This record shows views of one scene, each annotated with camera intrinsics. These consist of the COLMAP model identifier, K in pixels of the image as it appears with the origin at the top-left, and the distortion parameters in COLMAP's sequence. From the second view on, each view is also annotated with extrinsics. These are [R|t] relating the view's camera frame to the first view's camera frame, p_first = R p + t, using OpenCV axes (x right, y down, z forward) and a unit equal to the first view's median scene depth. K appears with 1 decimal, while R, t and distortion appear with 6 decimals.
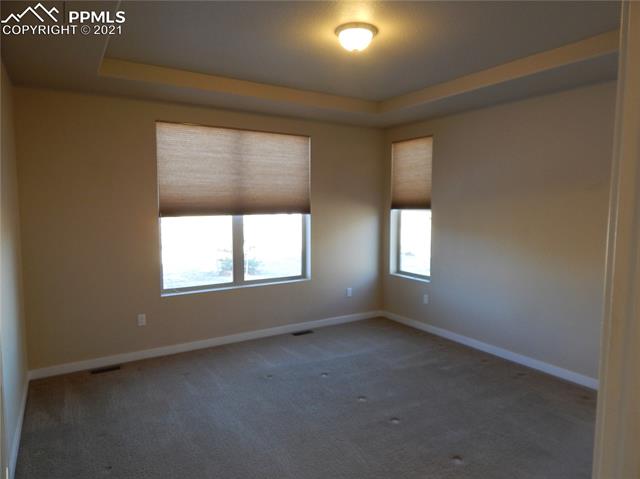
lens RADIAL K [[431.2, 0, 320.1], [0, 431.2, 239.6], [0, 0, 1]] dist [0.007939, -0.012614]
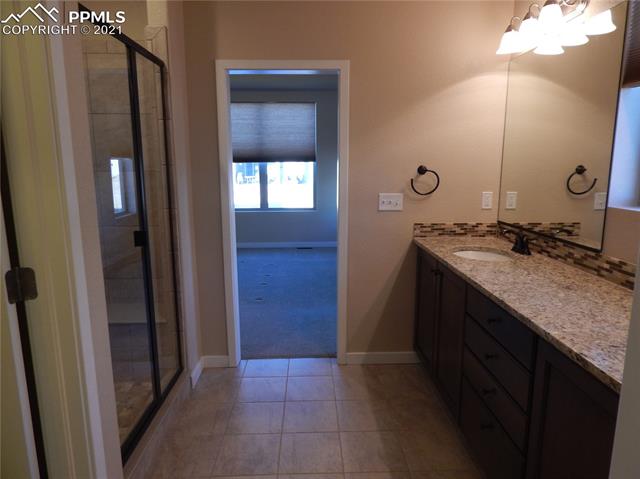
lens RADIAL K [[431.2, 0, 318.8], [0, 431.2, 241.2], [0, 0, 1]] dist [0.007939, -0.012614]
pose [[0.838565, 0.112844, -0.532987, 0.775824], [-0.042204, 0.988829, 0.142955, -0.008750], [0.543164, -0.097383, 0.833960, -0.145692]]
